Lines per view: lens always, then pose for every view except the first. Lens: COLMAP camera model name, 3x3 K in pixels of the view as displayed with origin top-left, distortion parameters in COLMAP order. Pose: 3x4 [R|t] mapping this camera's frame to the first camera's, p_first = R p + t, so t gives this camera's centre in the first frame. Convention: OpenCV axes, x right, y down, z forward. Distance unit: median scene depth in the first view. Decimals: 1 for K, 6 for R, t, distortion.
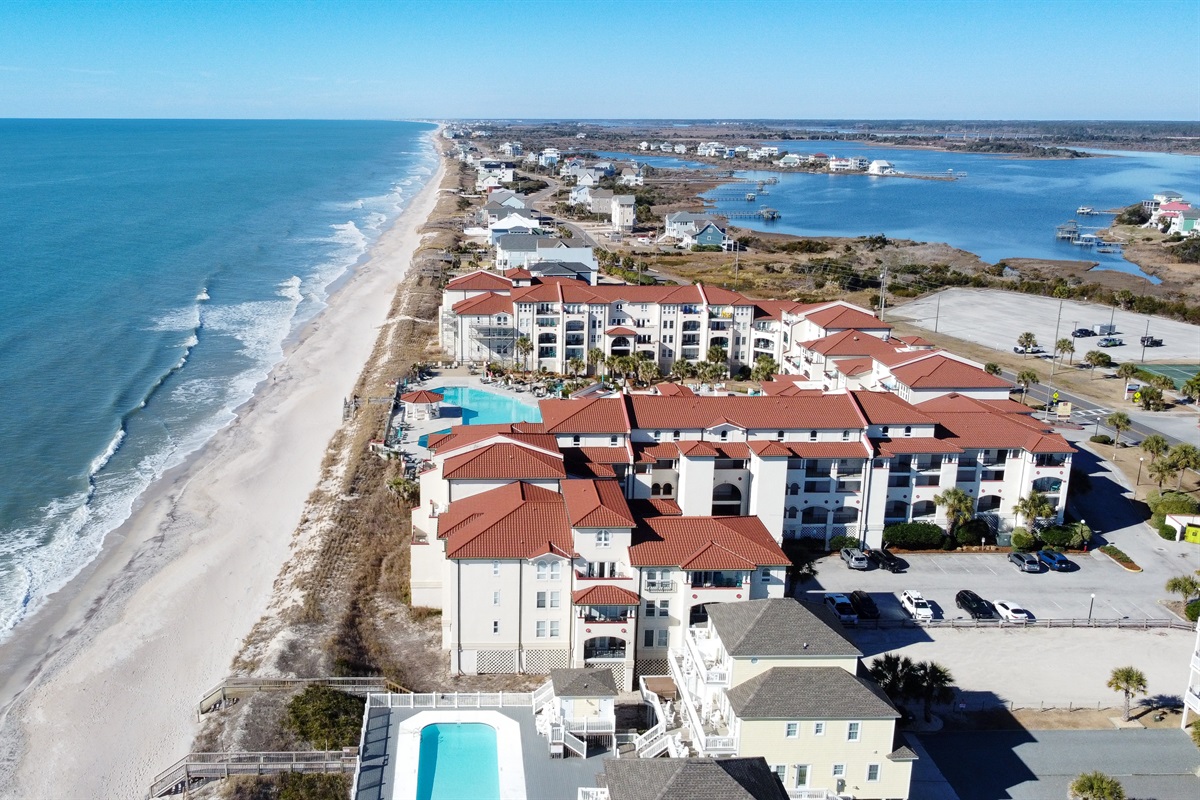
lens RADIAL K [[1067.4, 0, 600.0], [0, 1067.4, 400.0], [0, 0, 1]] dist [-0.005065, -0.009642]
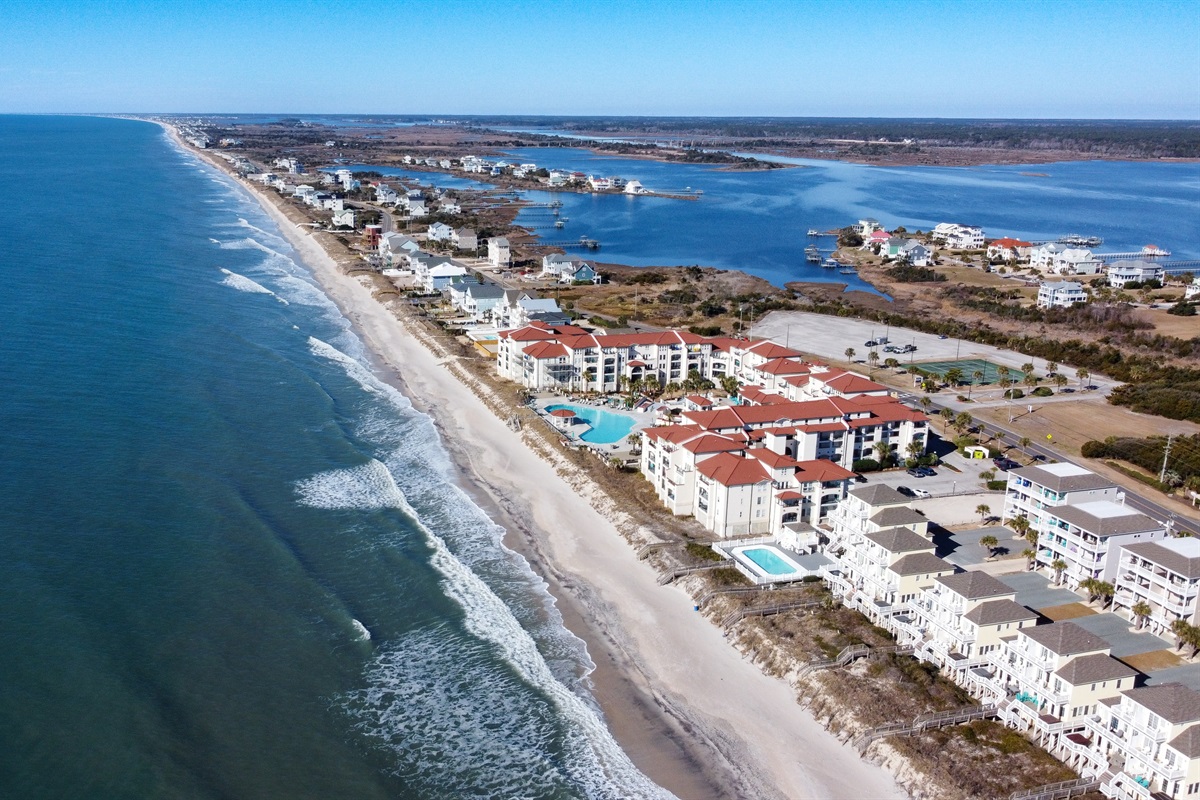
lens RADIAL K [[1067.4, 0, 600.0], [0, 1067.4, 400.0], [0, 0, 1]] dist [-0.005065, -0.009642]
pose [[0.958184, -0.064153, 0.278867, -0.509769], [0.059527, 0.997913, 0.025035, -0.054695], [-0.279891, -0.007388, 0.960003, -0.563314]]
